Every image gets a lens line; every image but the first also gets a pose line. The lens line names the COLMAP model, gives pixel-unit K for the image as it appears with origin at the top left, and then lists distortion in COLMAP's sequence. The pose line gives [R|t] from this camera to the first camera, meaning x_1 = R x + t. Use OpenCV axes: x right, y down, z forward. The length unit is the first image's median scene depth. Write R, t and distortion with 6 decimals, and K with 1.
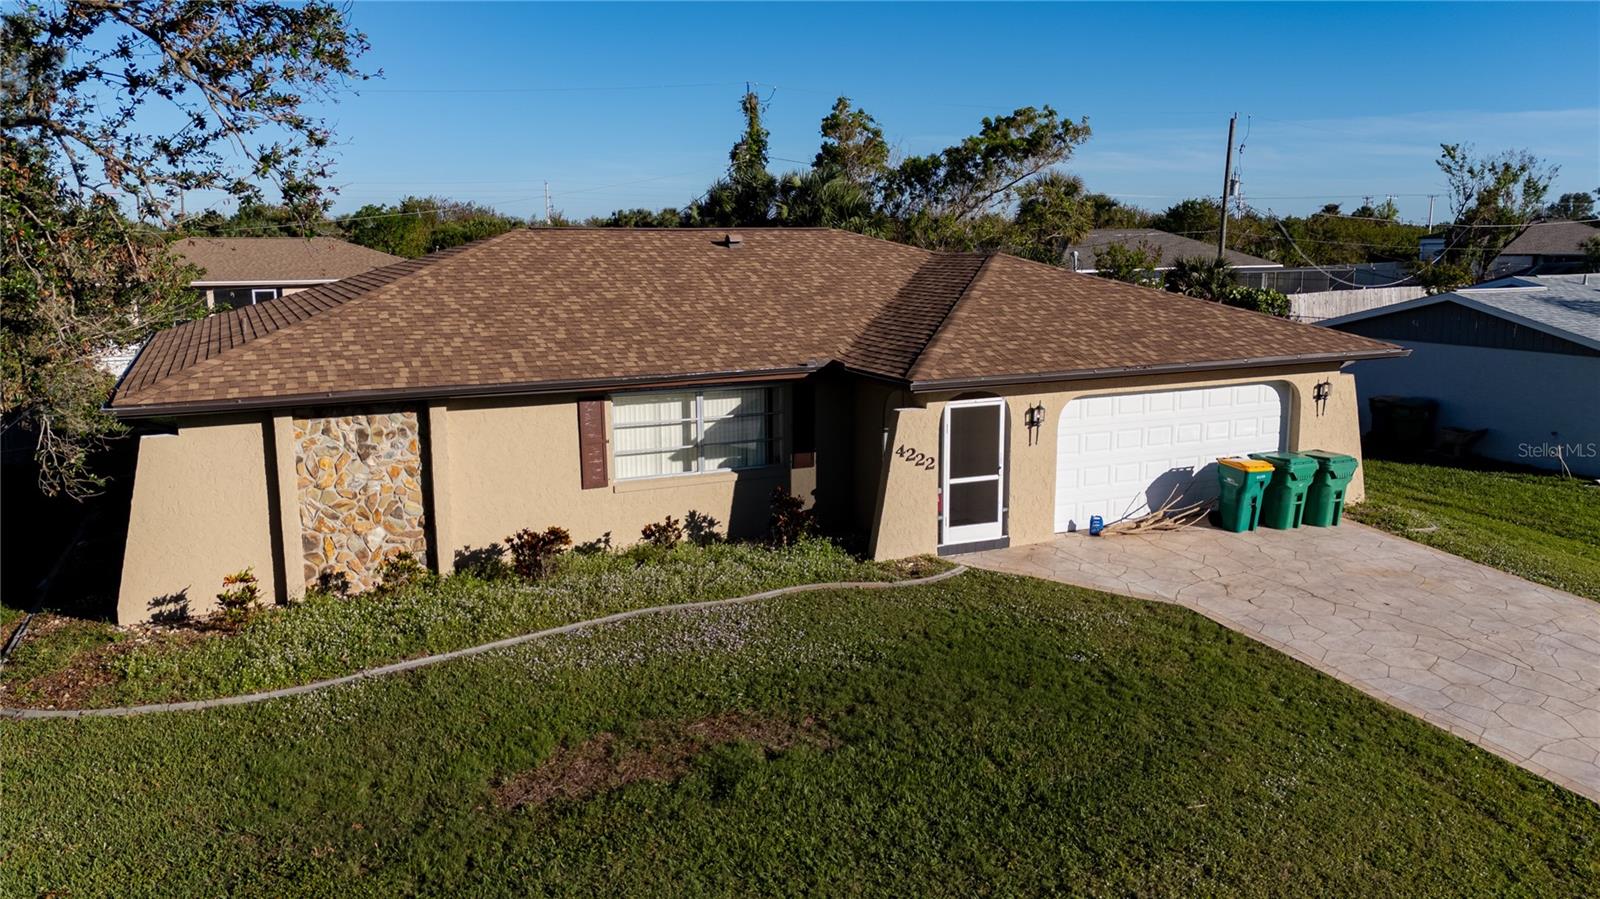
lens RADIAL K [[1172.6, 0, 800.0], [0, 1172.6, 449.5], [0, 0, 1]] dist [0.077497, -0.070661]
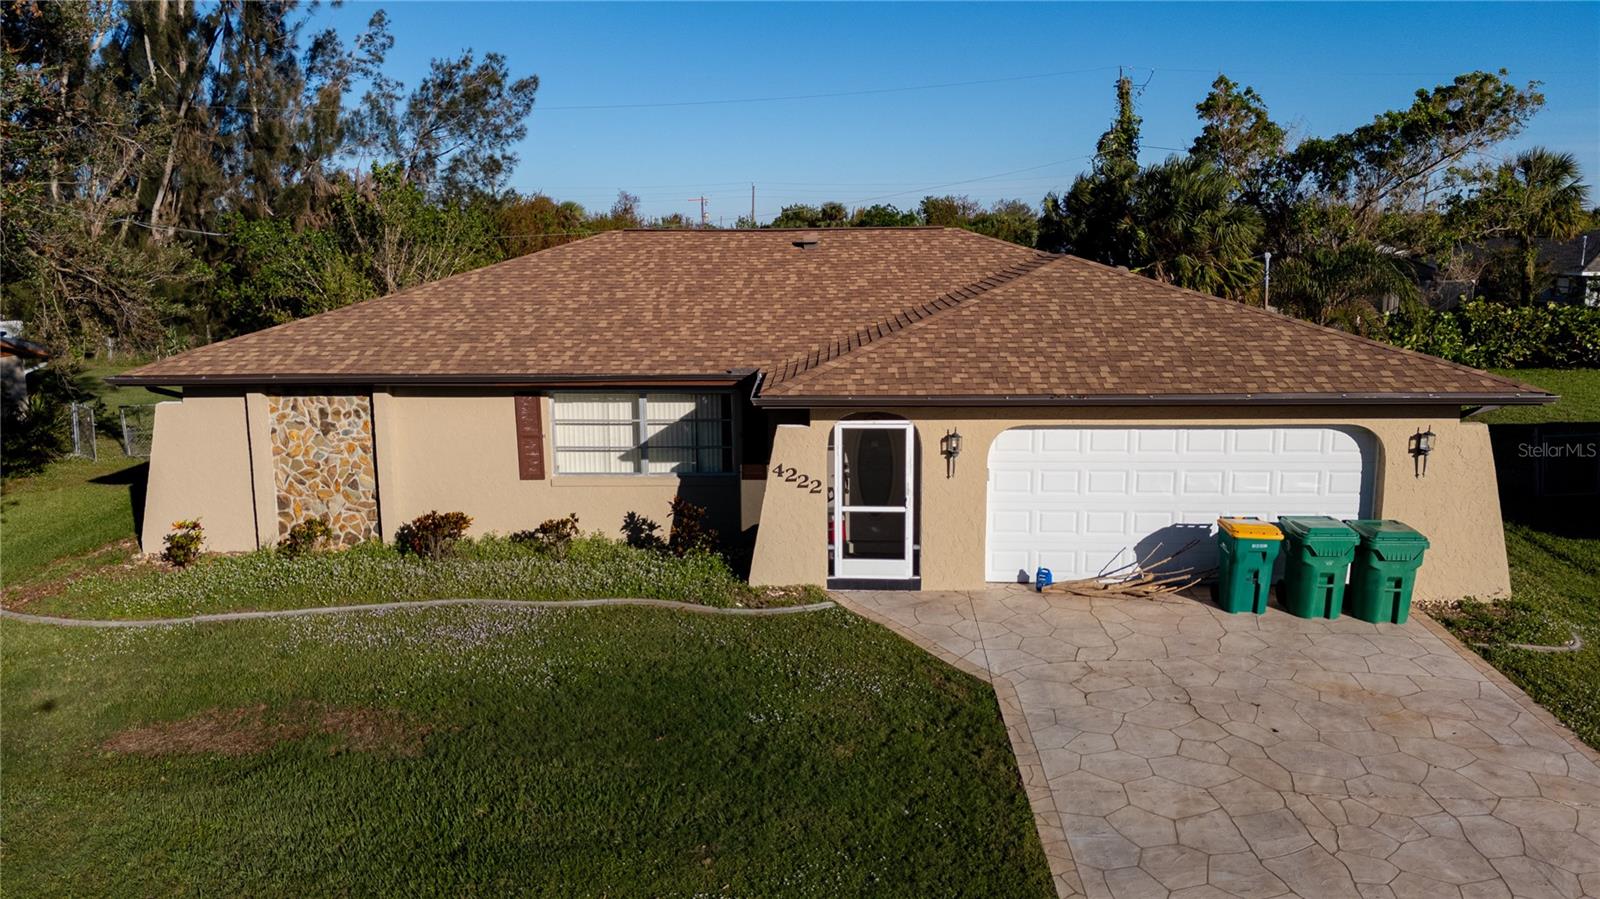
lens RADIAL K [[1172.6, 0, 800.0], [0, 1172.6, 449.5], [0, 0, 1]] dist [0.077497, -0.070661]
pose [[0.886647, 0.081856, -0.455144, 0.510852], [-0.080118, 0.996517, 0.023146, -0.037083], [0.455454, 0.015943, 0.890117, 0.178202]]
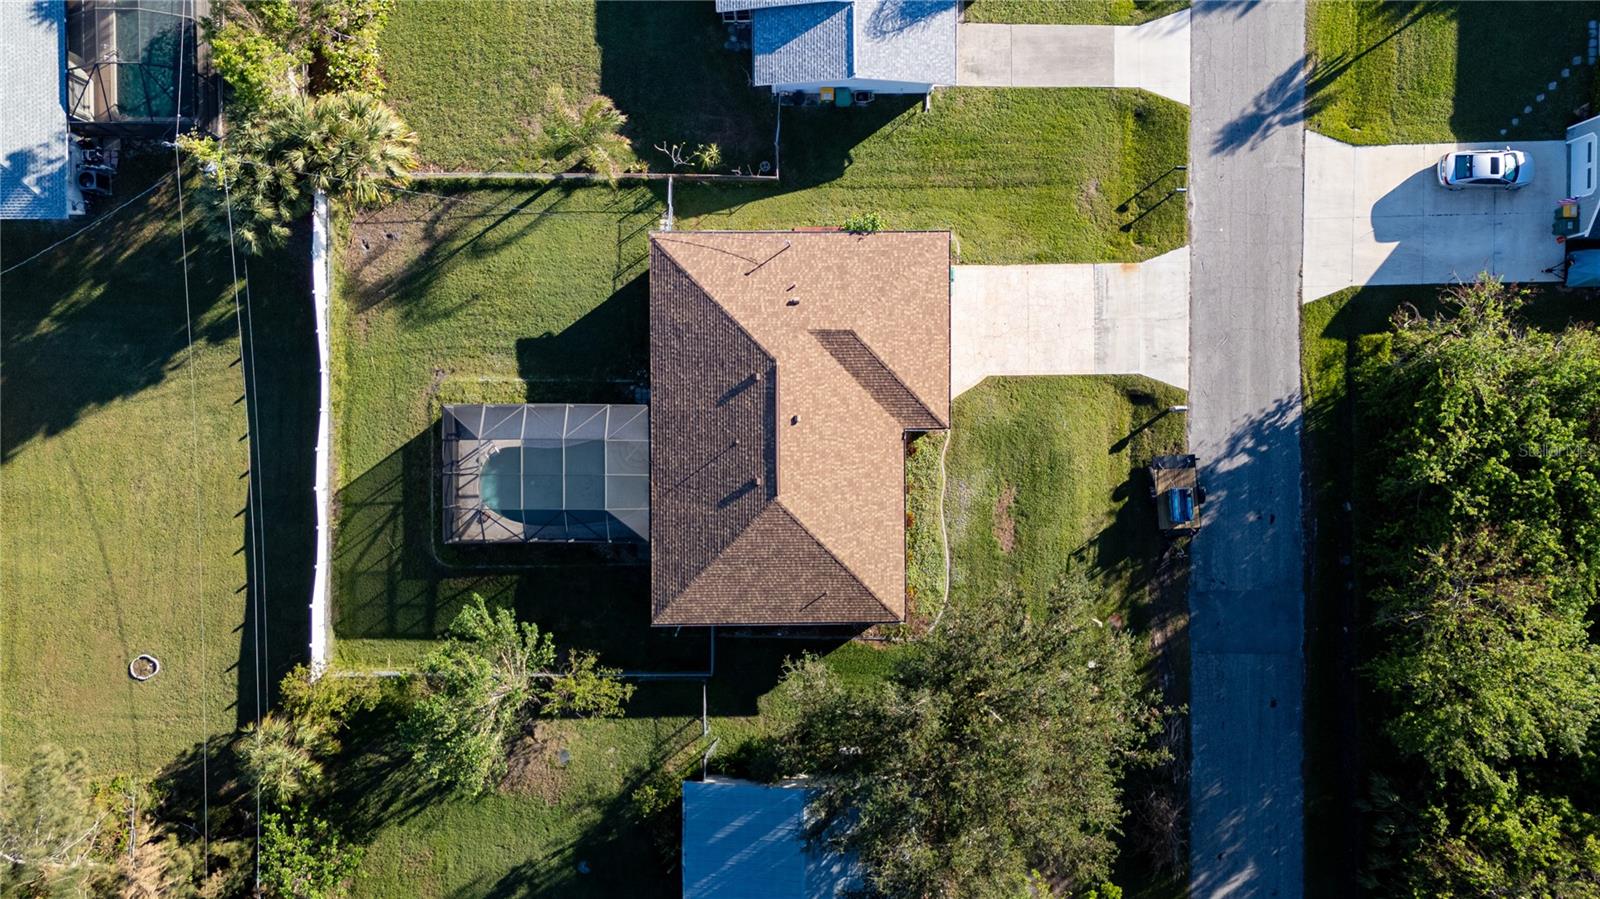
lens RADIAL K [[1172.6, 0, 800.0], [0, 1172.6, 449.5], [0, 0, 1]] dist [0.077497, -0.070661]
pose [[0.427419, -0.904048, -0.003062, -0.139845], [0.146559, 0.065947, 0.987001, -3.433540], [-0.892095, -0.422312, 0.160684, 0.742867]]
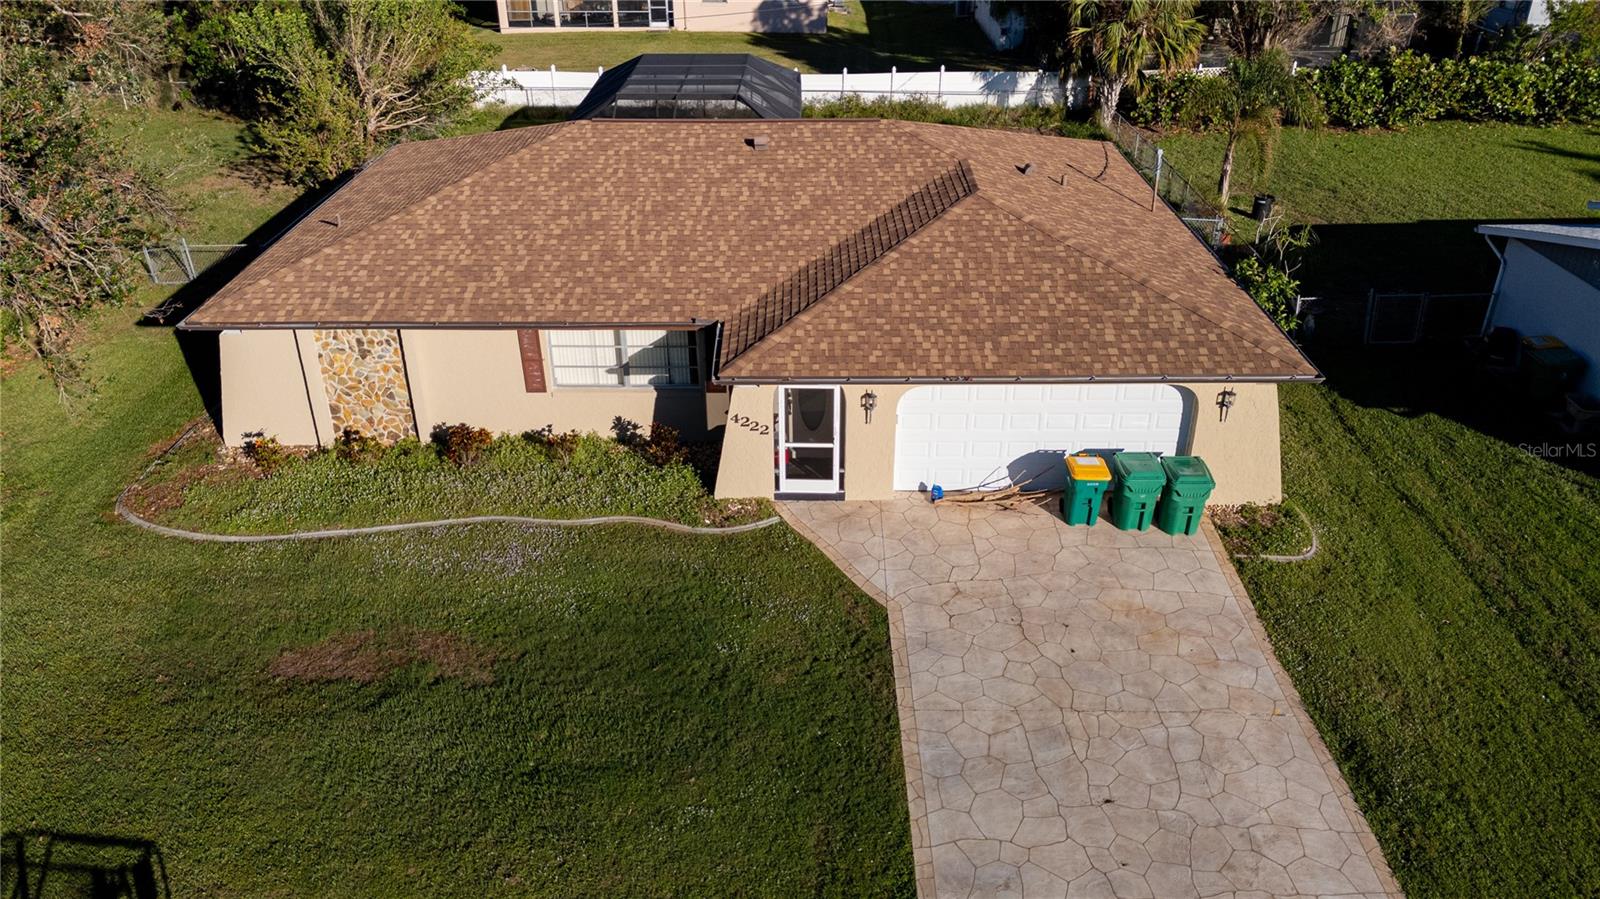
lens RADIAL K [[1172.6, 0, 800.0], [0, 1172.6, 449.5], [0, 0, 1]] dist [0.077497, -0.070661]
pose [[0.899708, 0.210896, -0.382162, 0.595000], [-0.078074, 0.939166, 0.334472, -0.364434], [0.429453, -0.271091, 0.861441, -0.006733]]
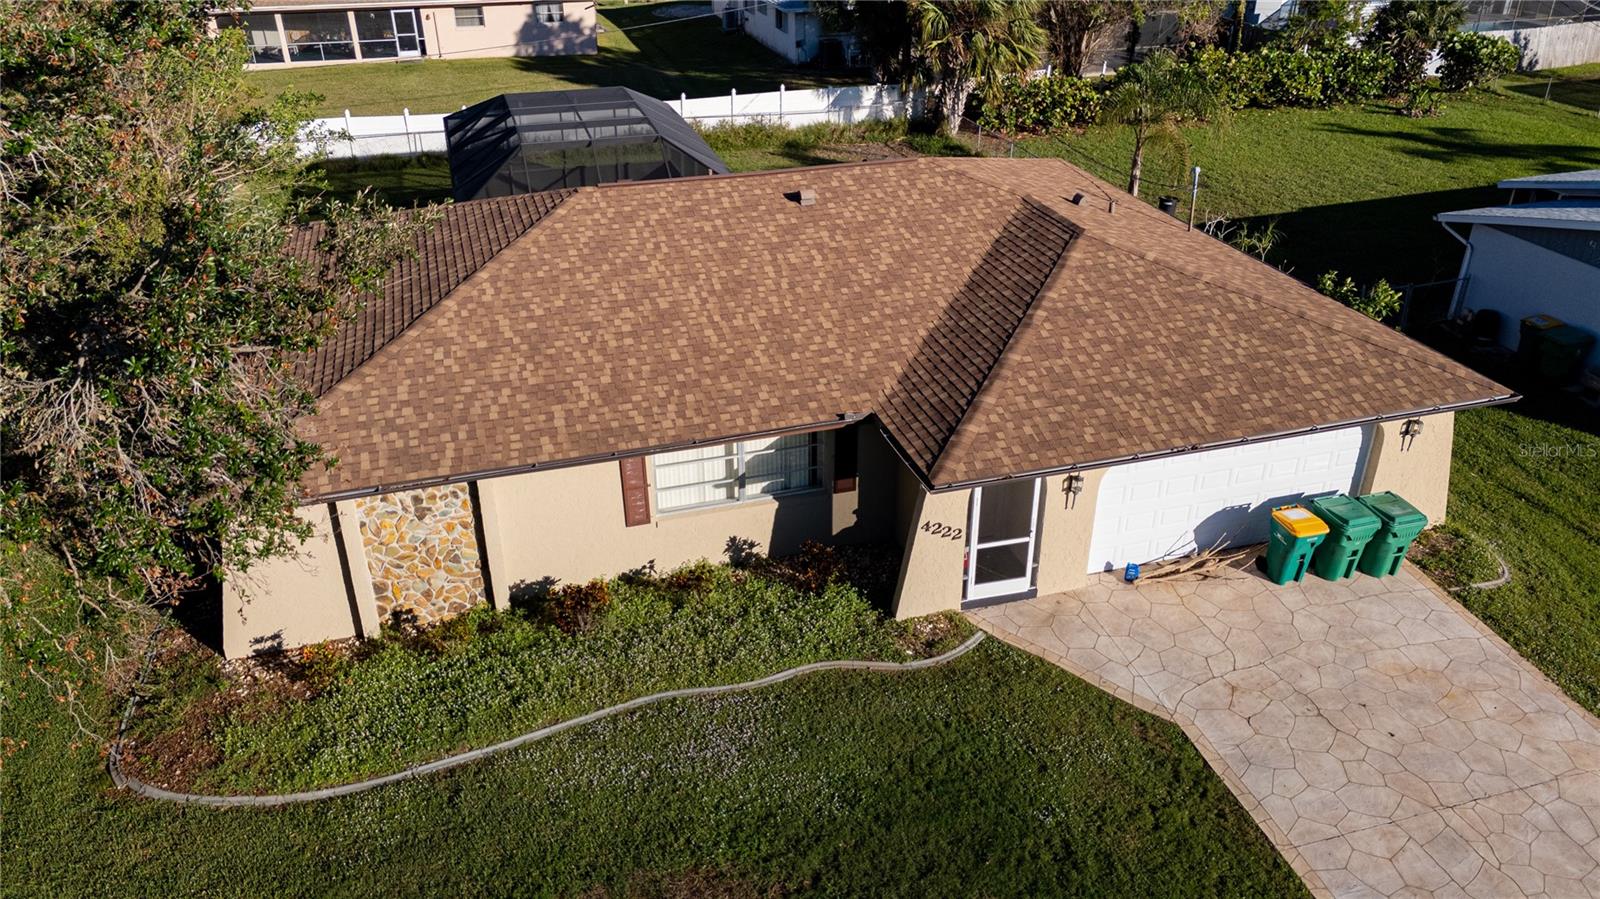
lens RADIAL K [[1172.6, 0, 800.0], [0, 1172.6, 449.5], [0, 0, 1]] dist [0.077497, -0.070661]
pose [[0.988349, 0.073501, -0.133284, 0.106093], [-0.027792, 0.948100, 0.316755, -0.372797], [0.149649, -0.309360, 0.939096, 0.048350]]
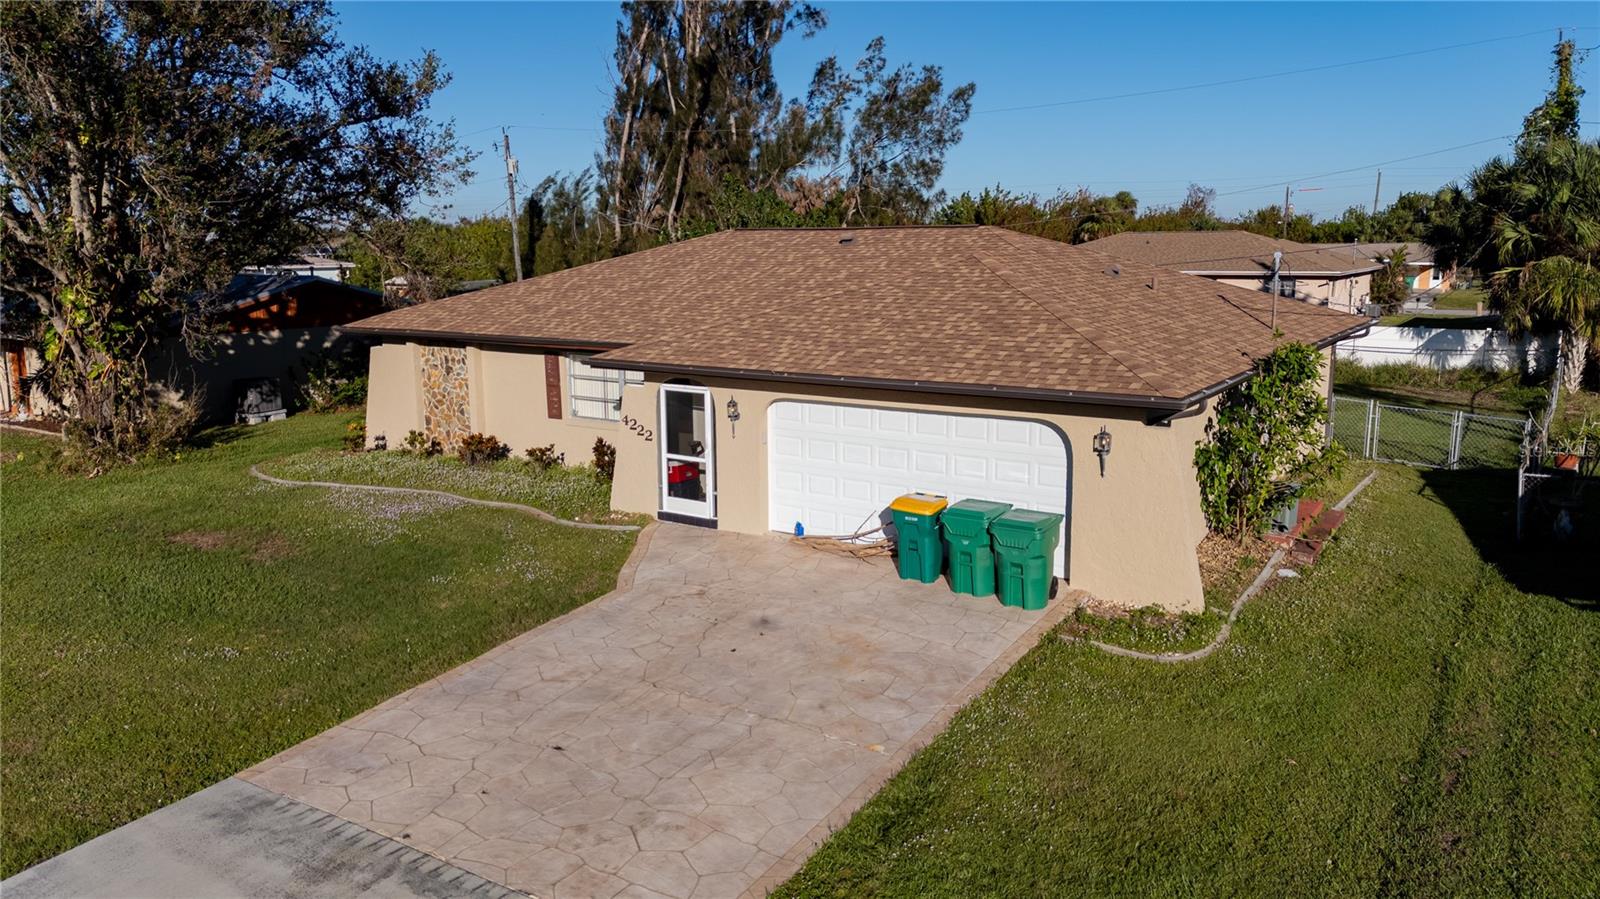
lens RADIAL K [[1172.6, 0, 800.0], [0, 1172.6, 449.5], [0, 0, 1]] dist [0.077497, -0.070661]
pose [[0.514979, 0.155417, -0.842996, 1.147004], [-0.148747, 0.984709, 0.090675, -0.099605], [0.844199, 0.078697, 0.530222, 0.515509]]
